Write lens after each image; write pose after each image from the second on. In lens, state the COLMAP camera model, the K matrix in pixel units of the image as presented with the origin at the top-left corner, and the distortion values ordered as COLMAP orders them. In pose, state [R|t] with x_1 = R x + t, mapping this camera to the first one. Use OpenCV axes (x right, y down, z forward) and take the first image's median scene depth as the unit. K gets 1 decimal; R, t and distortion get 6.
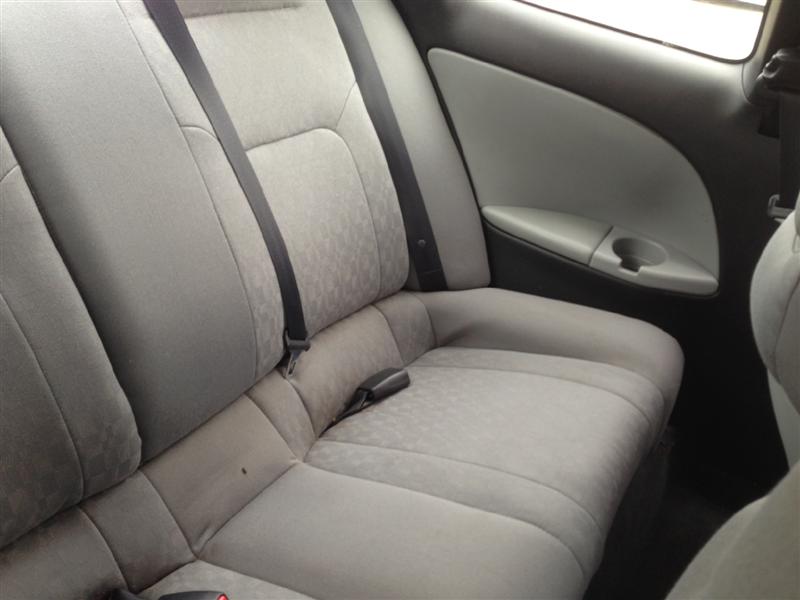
lens RADIAL K [[718.3, 0, 400.0], [0, 718.3, 300.0], [0, 0, 1]] dist [0.133032, -0.203789]
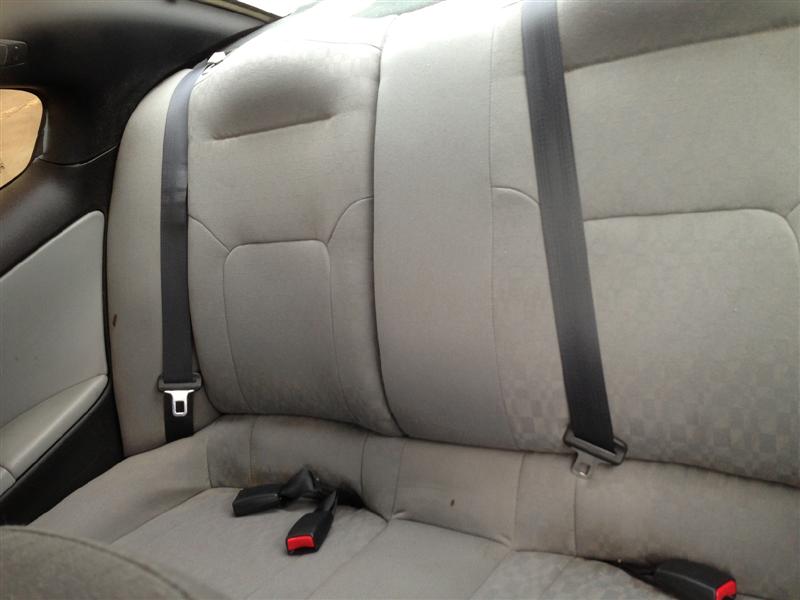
lens RADIAL K [[718.3, 0, 400.0], [0, 718.3, 300.0], [0, 0, 1]] dist [0.133032, -0.203789]
pose [[-0.024434, 0.383175, -0.923352, 0.585388], [-0.191600, 0.904711, 0.380510, -0.379180], [0.981169, 0.186212, 0.051310, 0.707304]]
